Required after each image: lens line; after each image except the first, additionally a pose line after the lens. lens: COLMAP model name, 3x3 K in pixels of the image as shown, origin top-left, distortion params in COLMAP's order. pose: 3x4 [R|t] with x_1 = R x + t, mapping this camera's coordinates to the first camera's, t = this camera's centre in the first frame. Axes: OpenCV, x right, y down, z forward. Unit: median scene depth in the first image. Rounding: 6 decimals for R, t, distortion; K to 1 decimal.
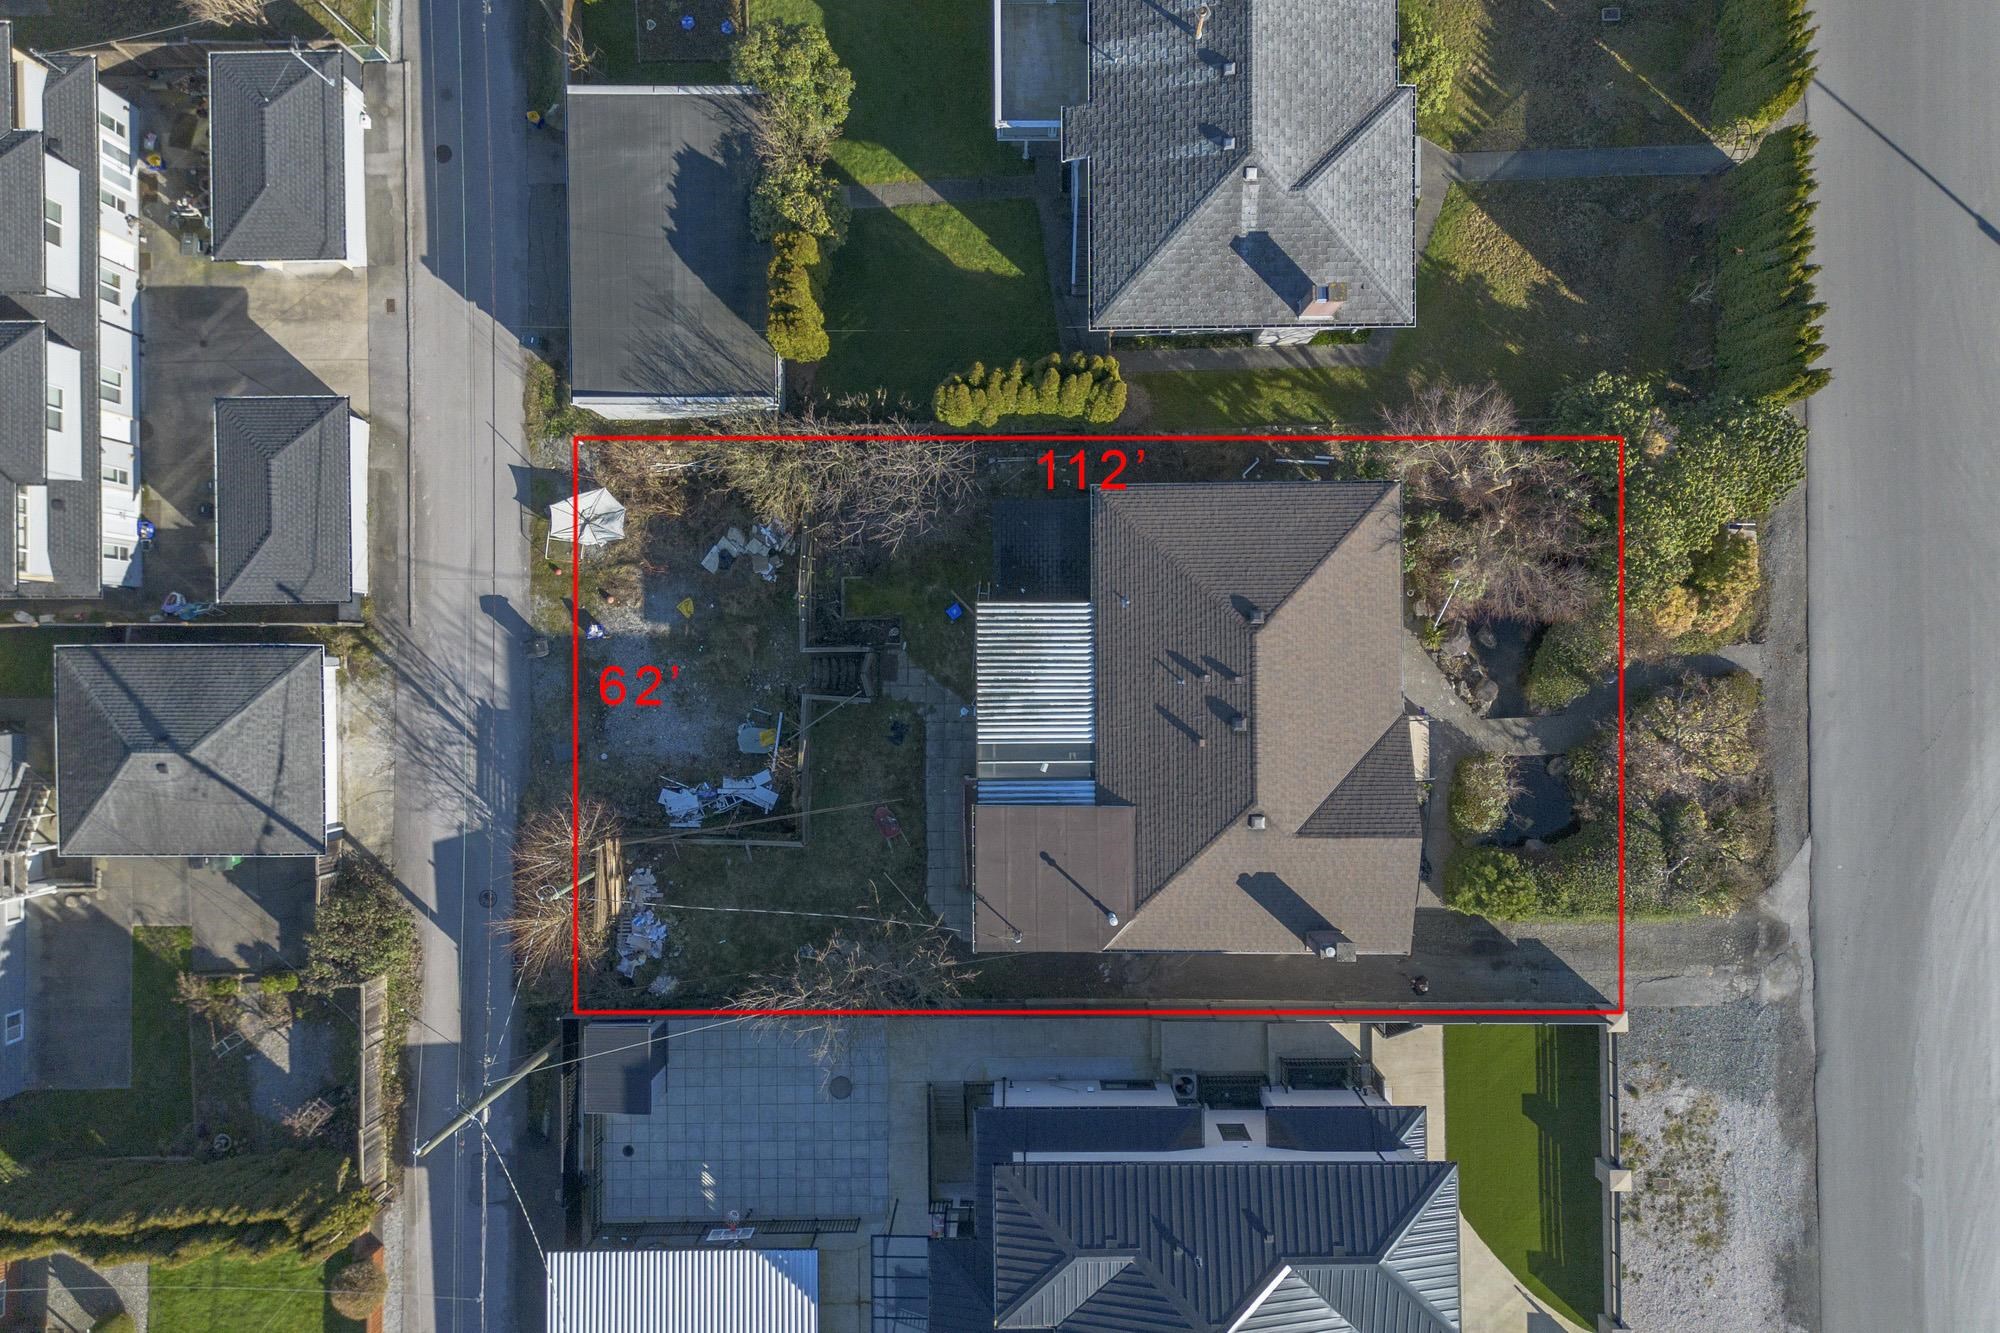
lens RADIAL K [[1424.1, 0, 994.5], [0, 1424.1, 697.7], [0, 0, 1]] dist [0.001477, -0.004730]
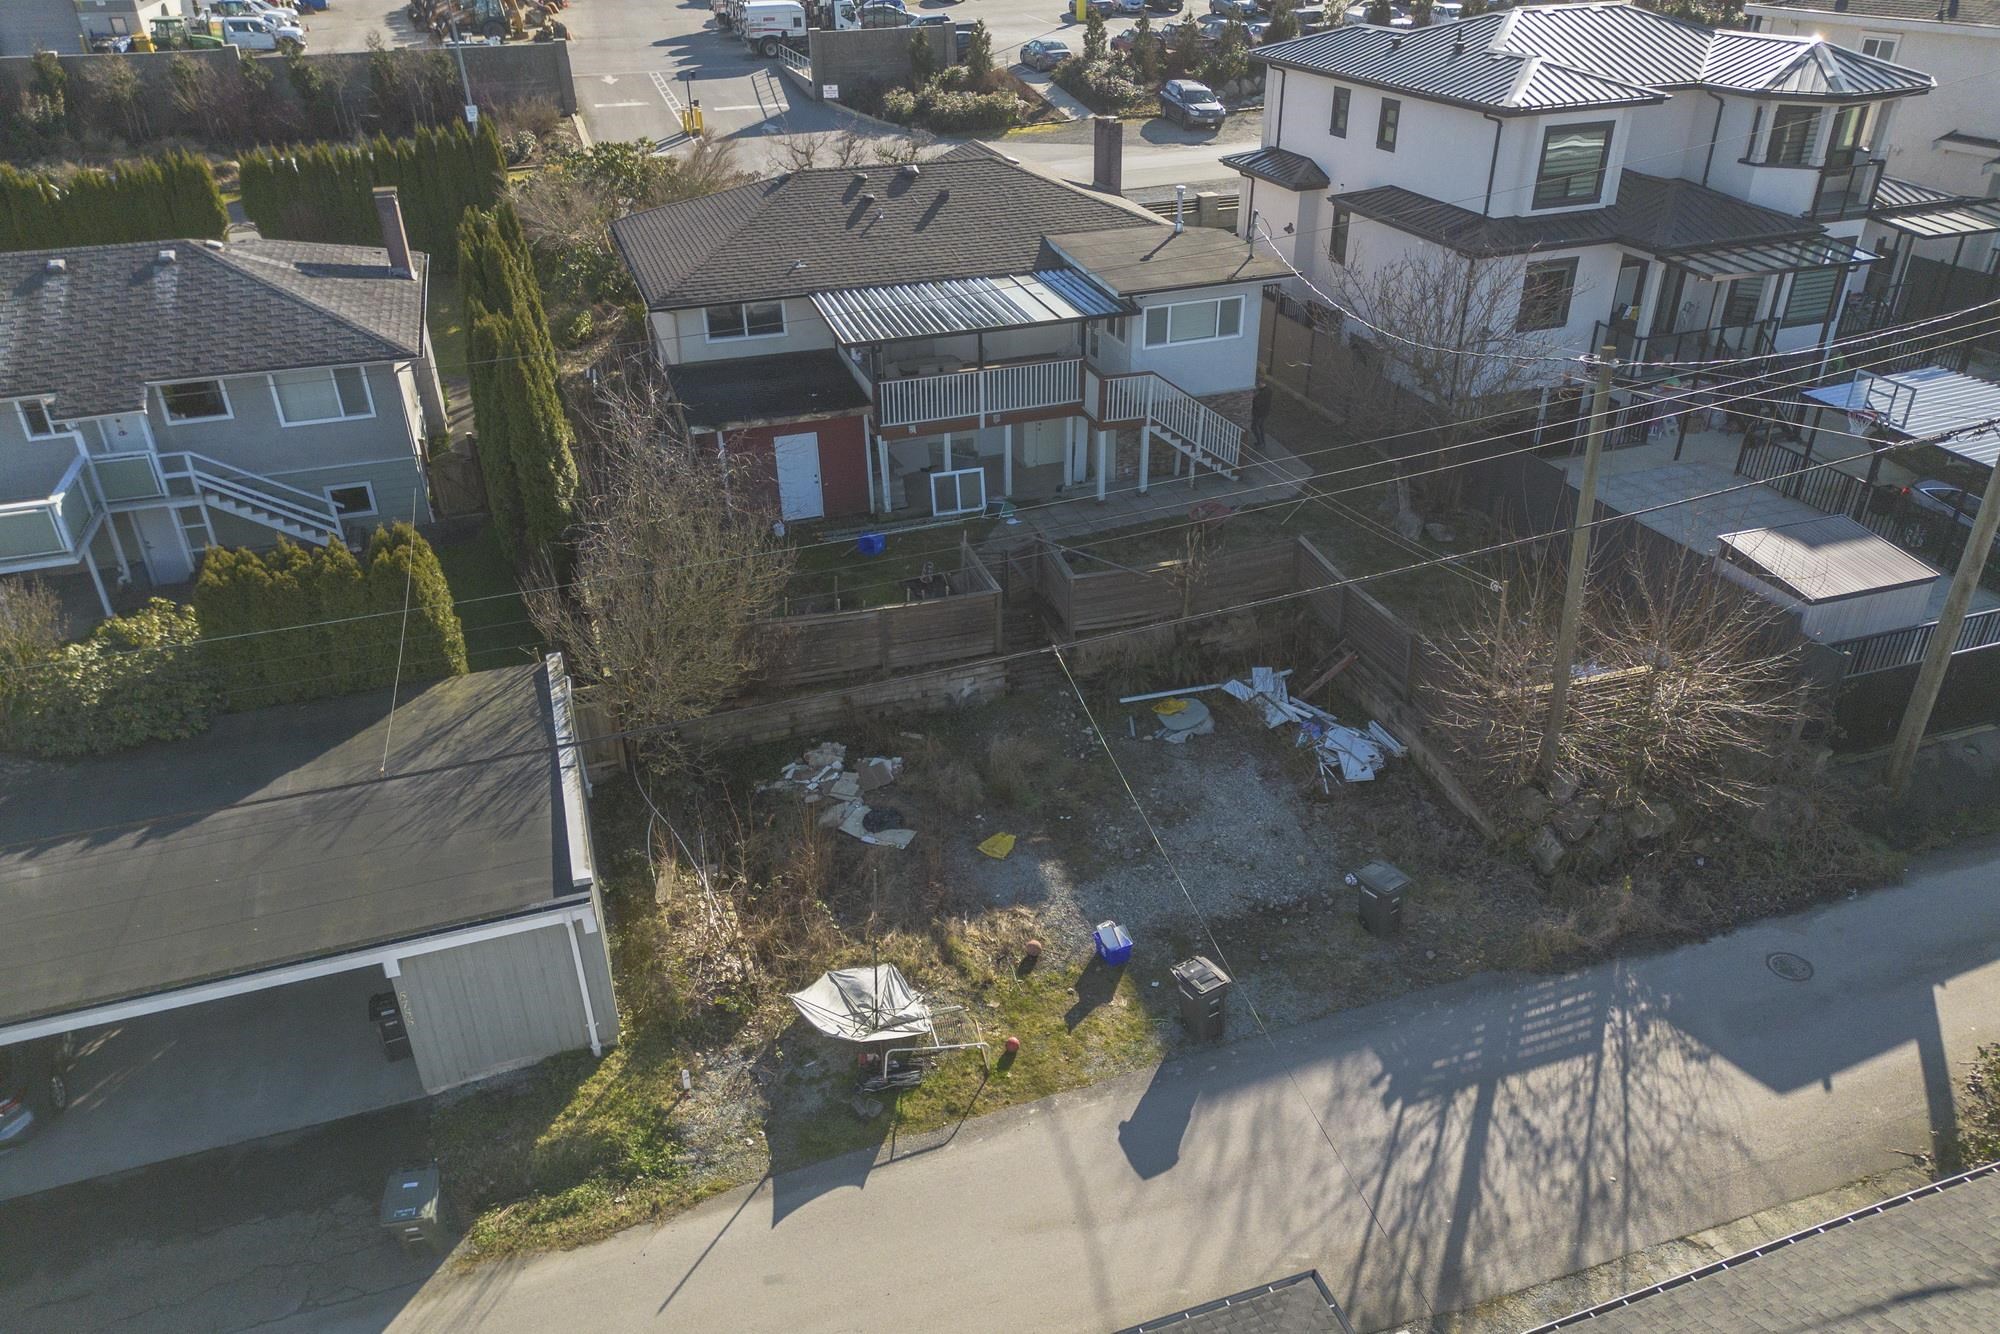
lens RADIAL K [[1393.5, 0, 1036.0], [0, 1393.5, 667.7], [0, 0, 1]] dist [0.016081, 0.000397]
pose [[-0.330935, -0.469183, 0.818749, -0.585288], [0.942559, -0.206119, 0.262862, -0.164684], [0.045429, 0.858709, 0.510445, 0.699372]]
